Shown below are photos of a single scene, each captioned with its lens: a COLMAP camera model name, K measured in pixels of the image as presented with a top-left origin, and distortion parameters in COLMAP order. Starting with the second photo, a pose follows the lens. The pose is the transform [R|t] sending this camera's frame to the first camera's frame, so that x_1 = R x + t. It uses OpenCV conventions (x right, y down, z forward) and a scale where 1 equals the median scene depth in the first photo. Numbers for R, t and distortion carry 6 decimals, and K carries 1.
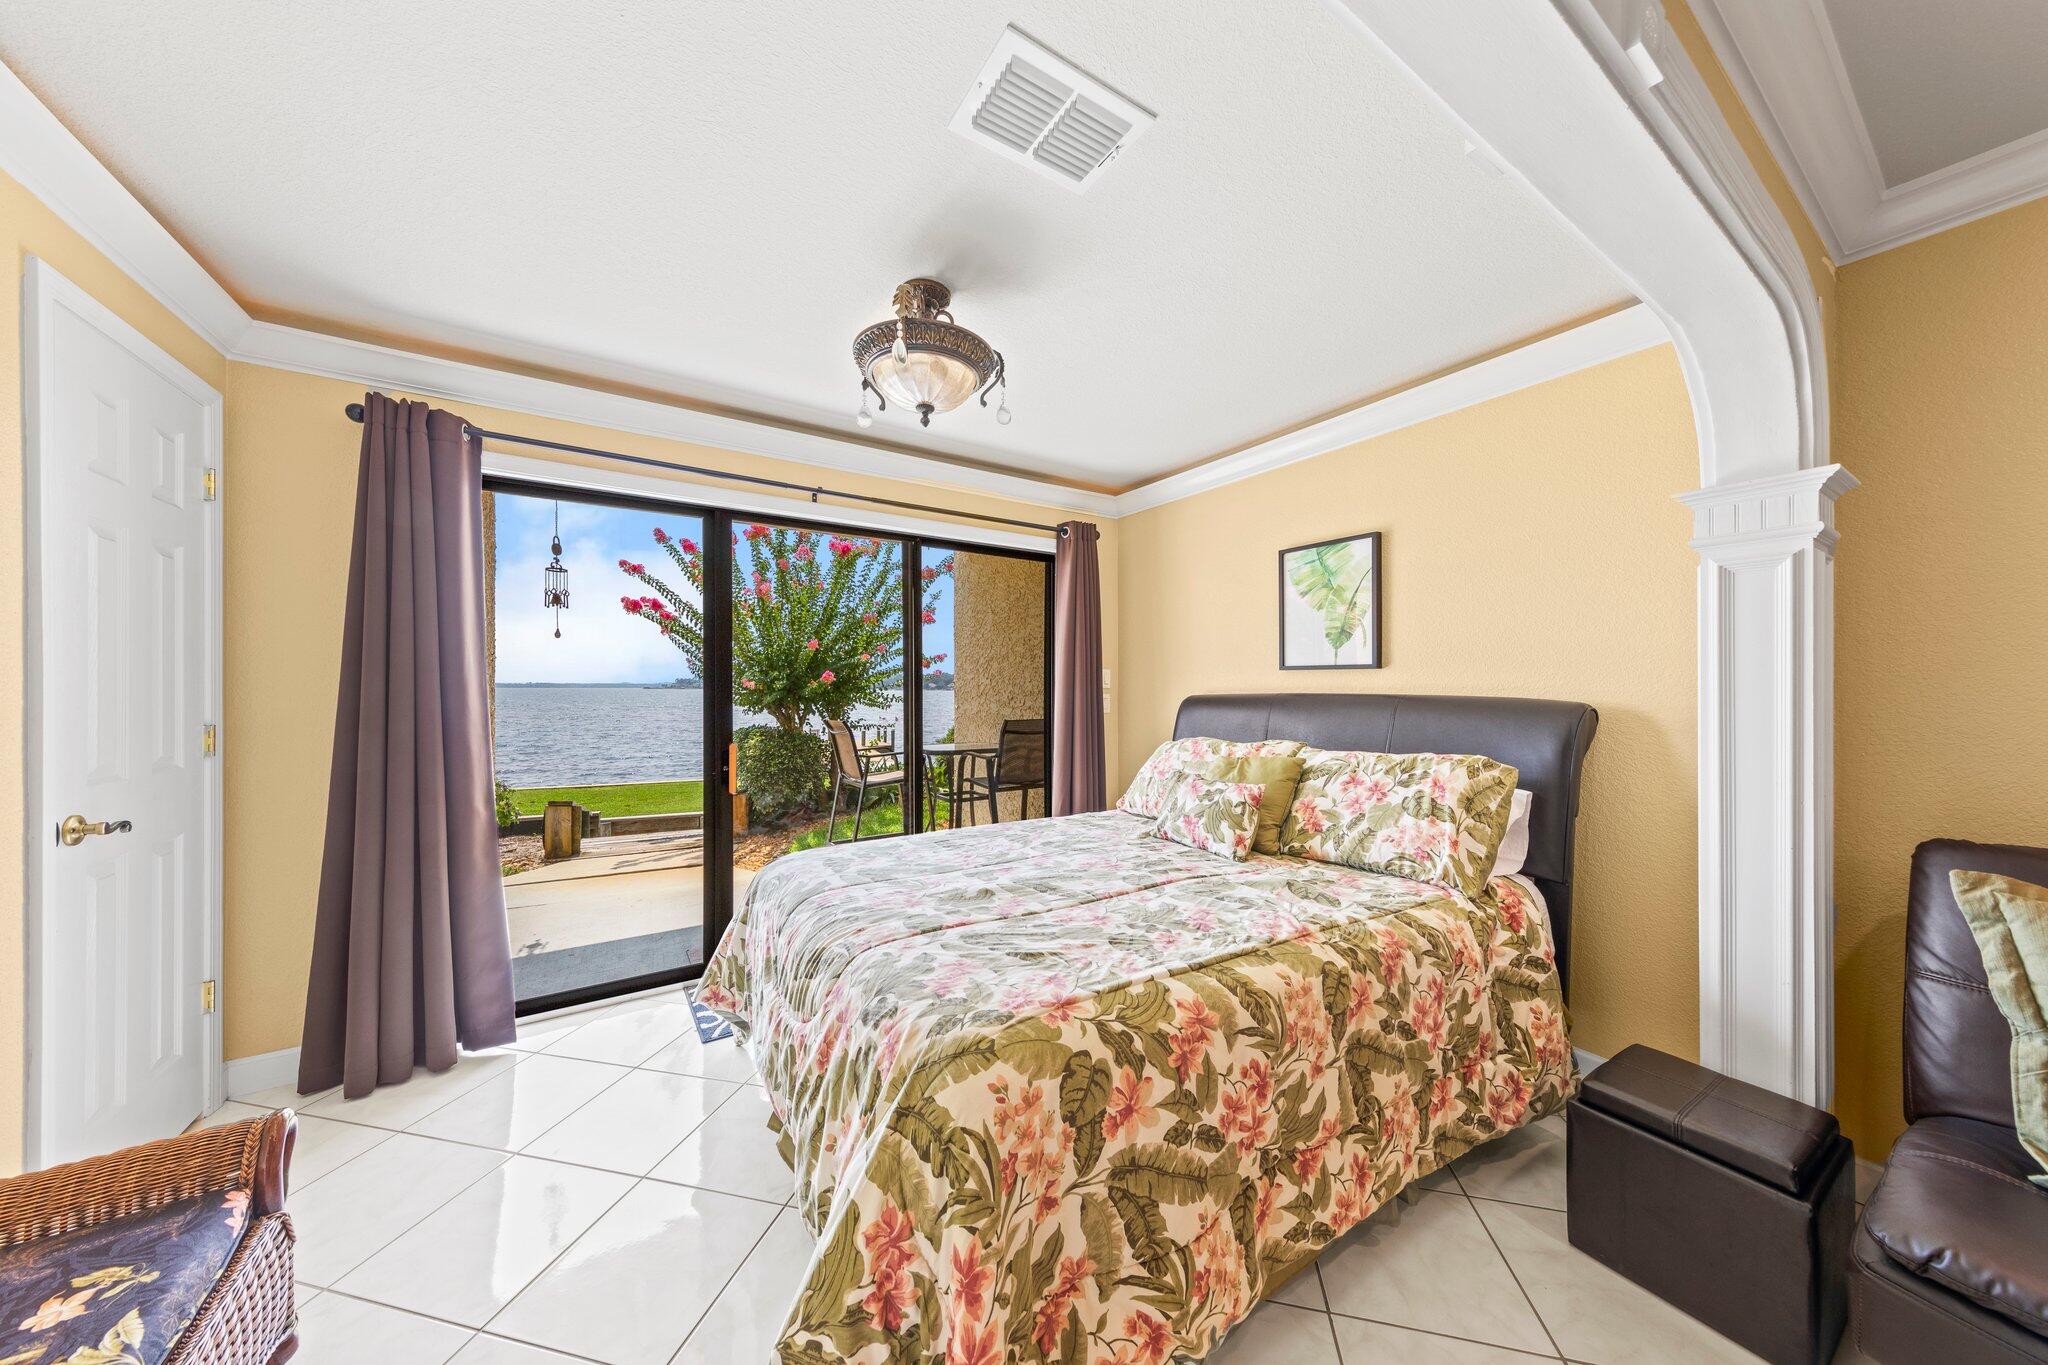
lens RADIAL K [[649.3, 0, 1023.6], [0, 649.3, 687.0], [0, 0, 1]] dist [0.009970, -0.001363]
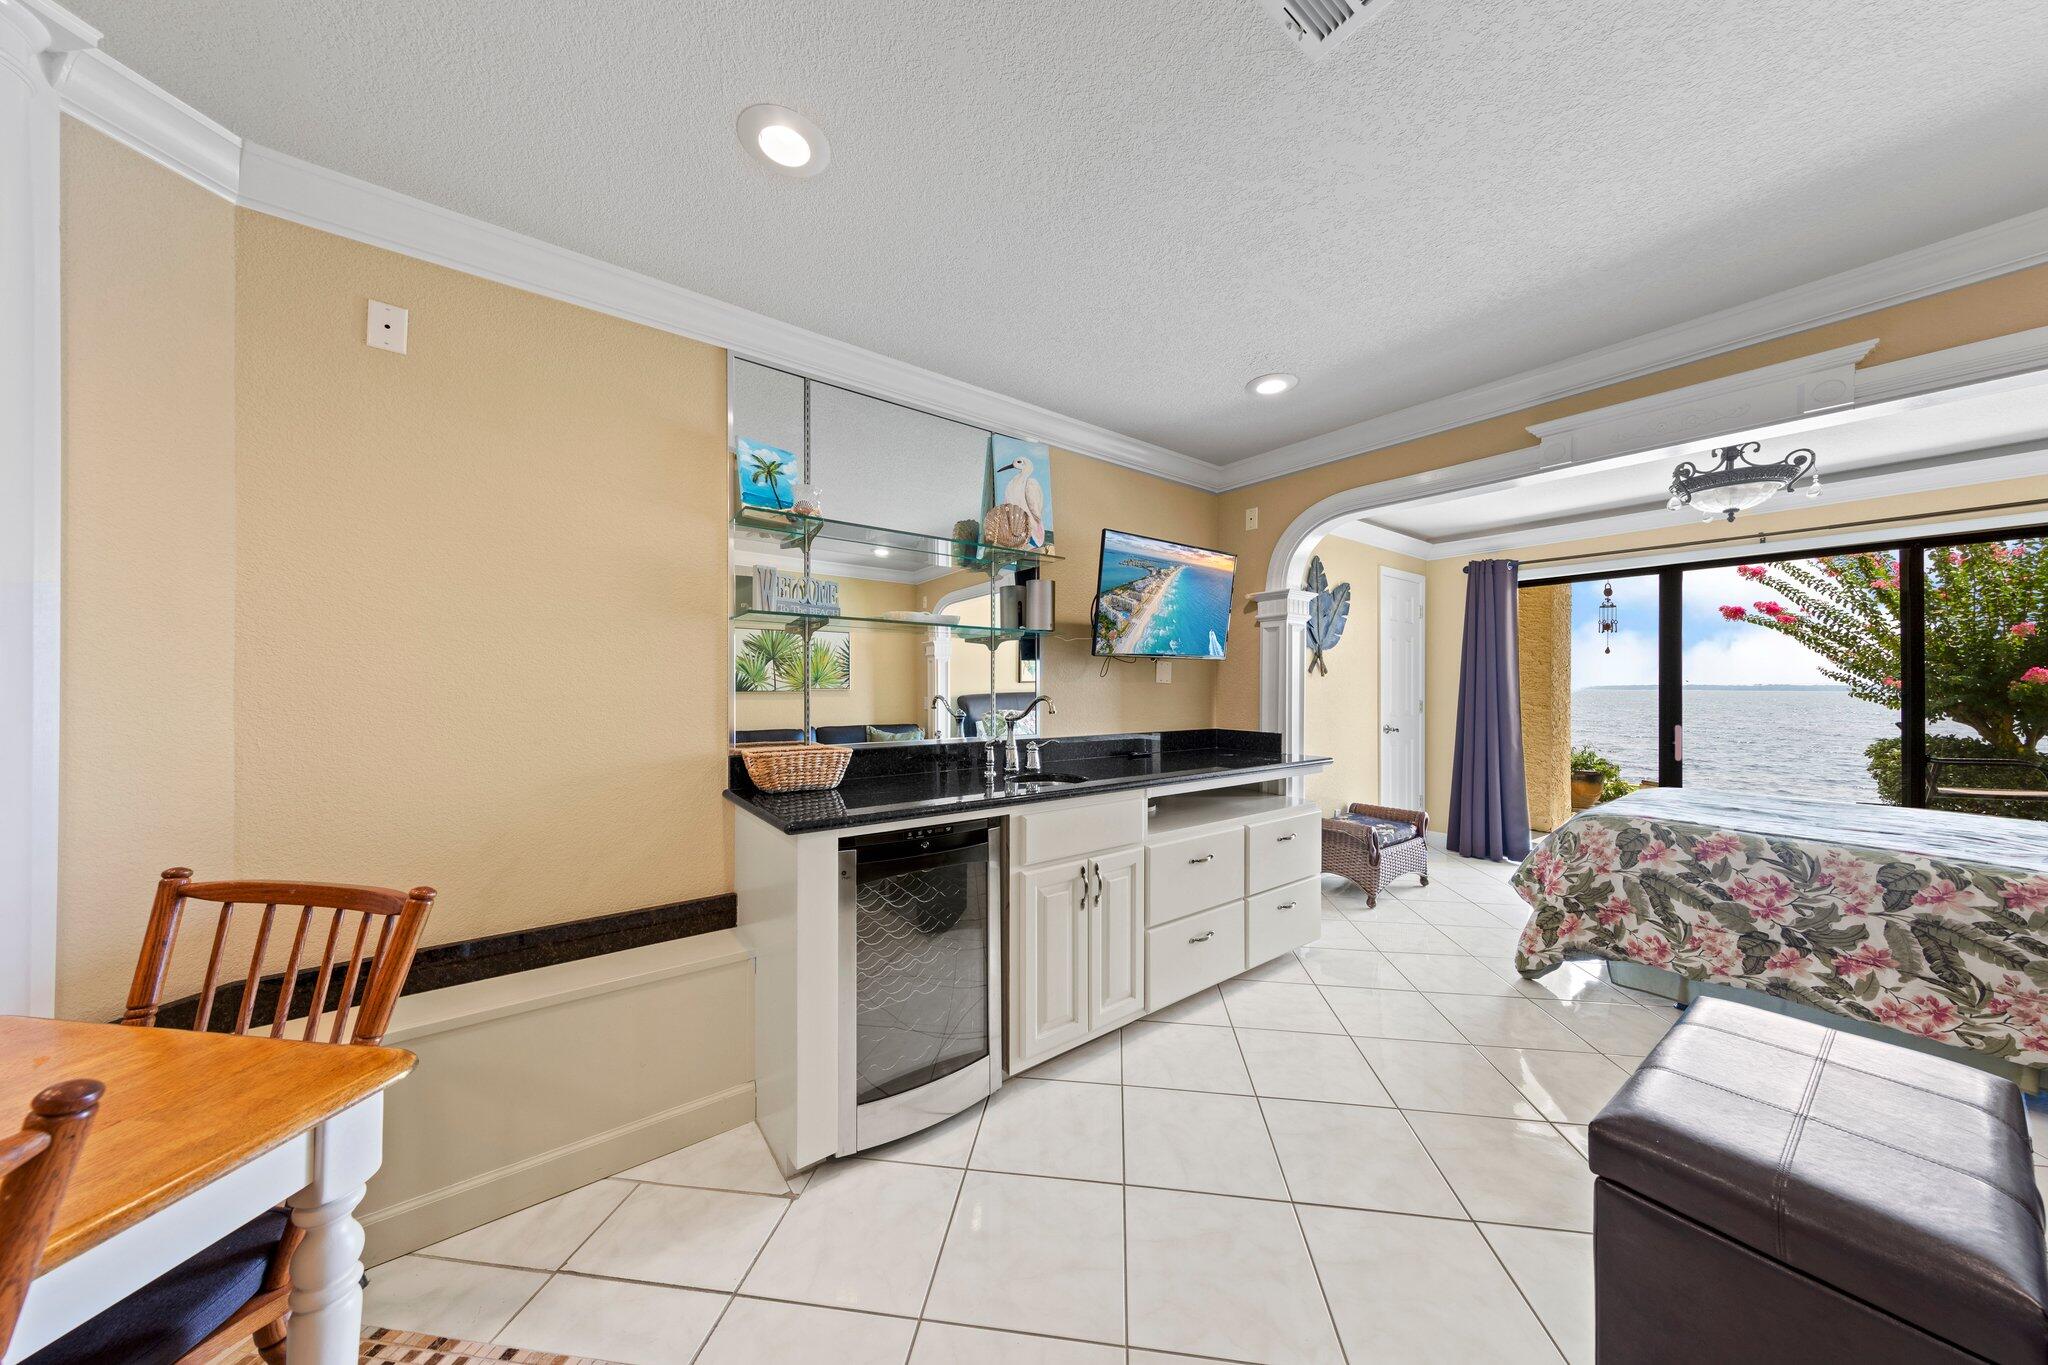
lens RADIAL K [[649.3, 0, 1024.2], [0, 649.3, 686.7], [0, 0, 1]] dist [0.009970, -0.001363]
pose [[0.084947, -0.000545, -0.996385, 1.287073], [-0.004083, 0.999991, -0.000895, 0.009317], [0.996377, 0.004144, 0.084944, -0.846870]]
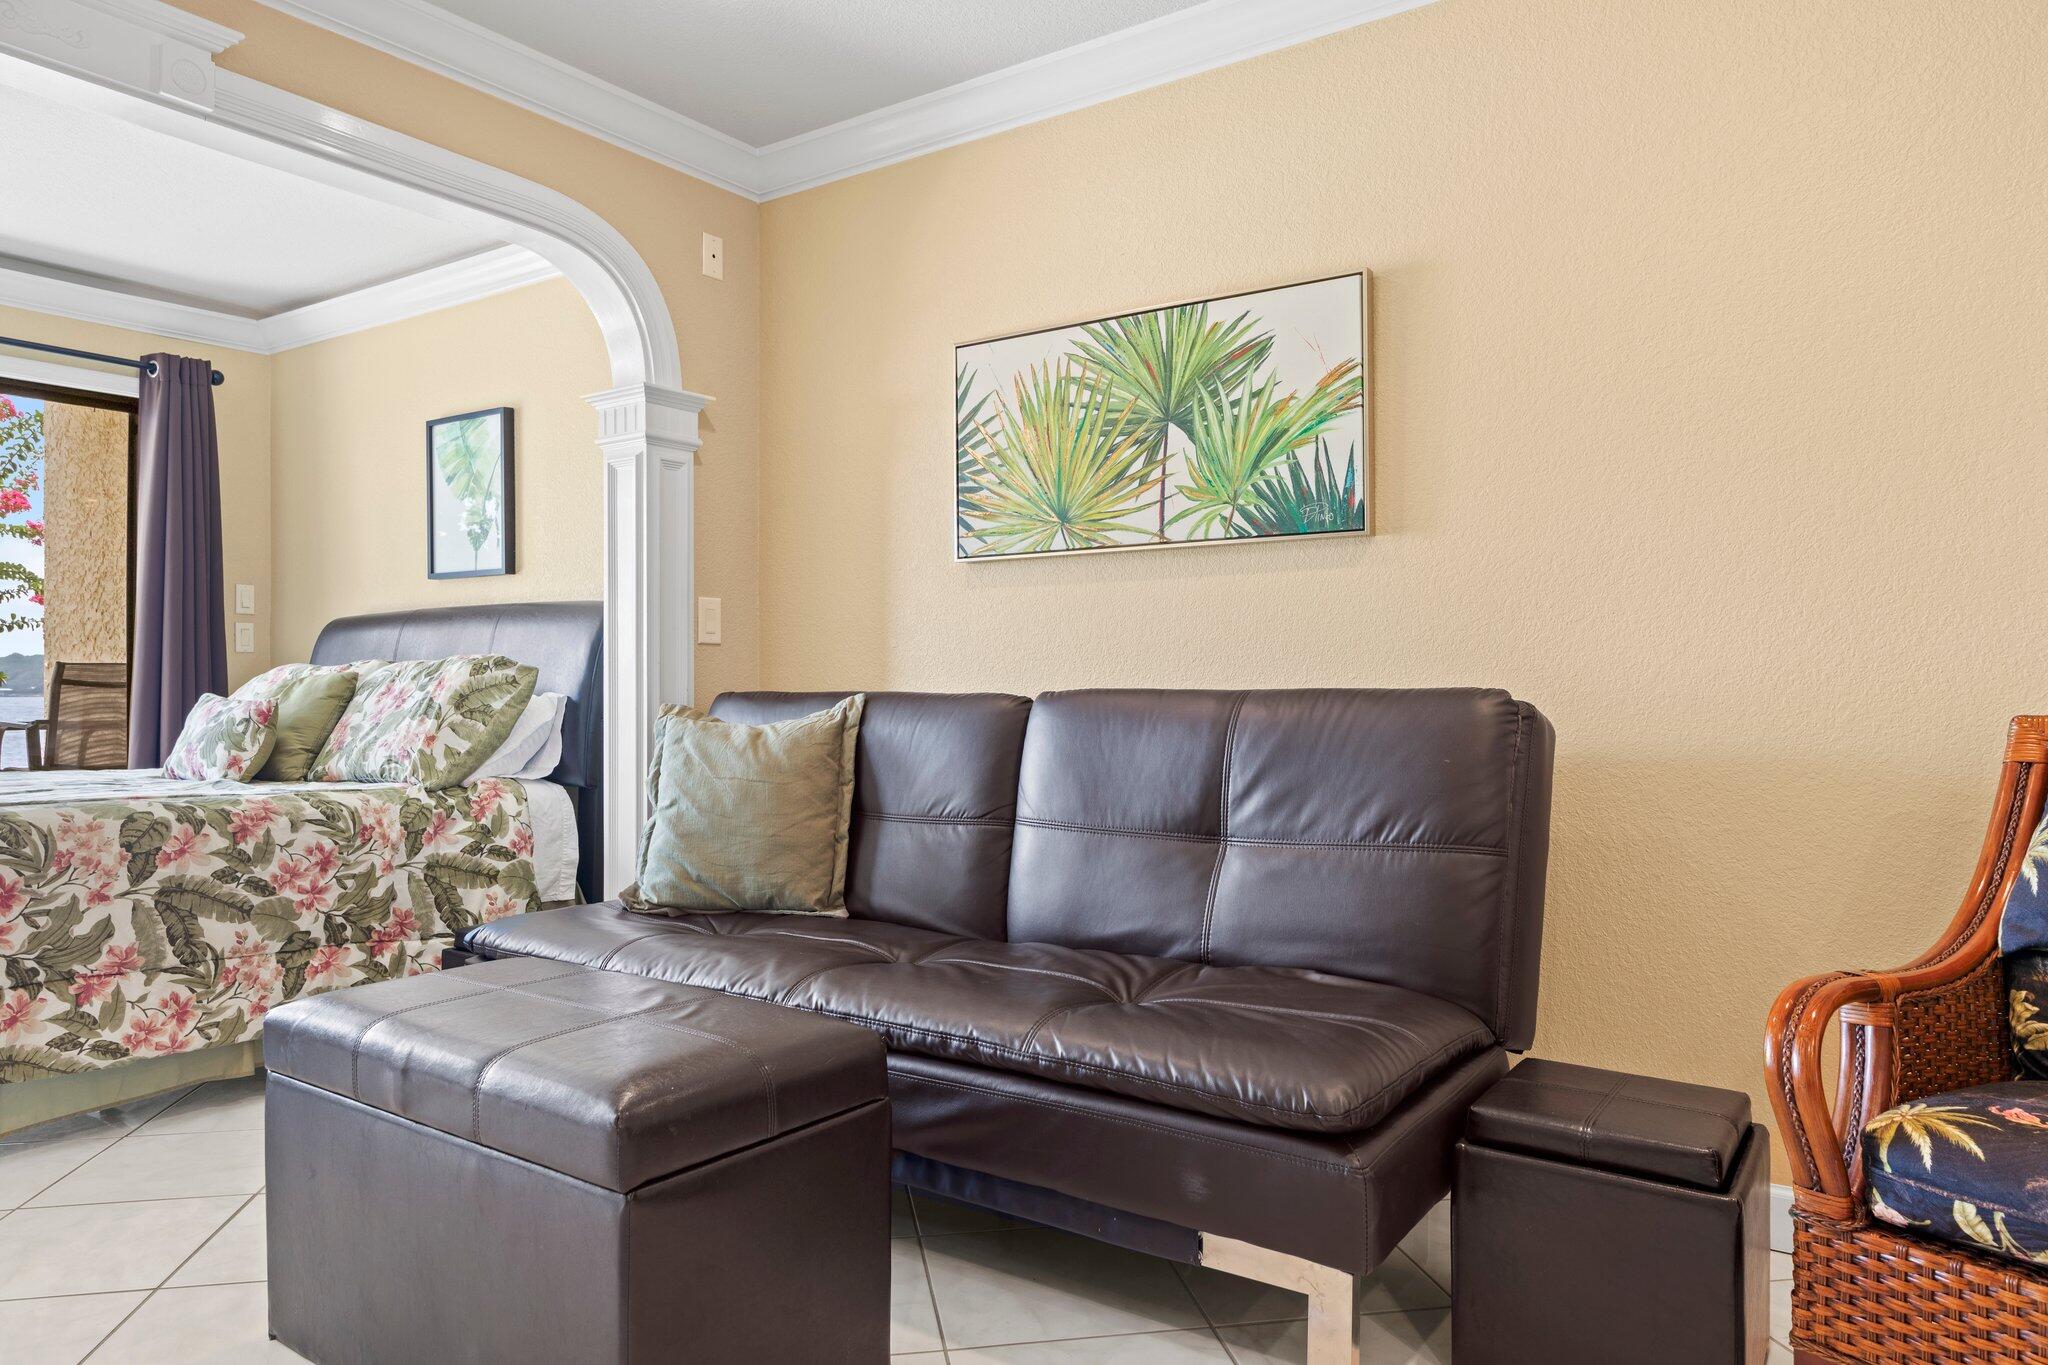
lens RADIAL K [[1344.9, 0, 1022.1], [0, 1344.9, 690.6], [0, 0, 1]] dist [0.002901, 0.003072]
pose [[0.924388, -0.002591, 0.381445, 0.663404], [0.002238, 0.999997, 0.001370, 0.157408], [-0.381448, -0.000413, 0.924390, -1.084434]]
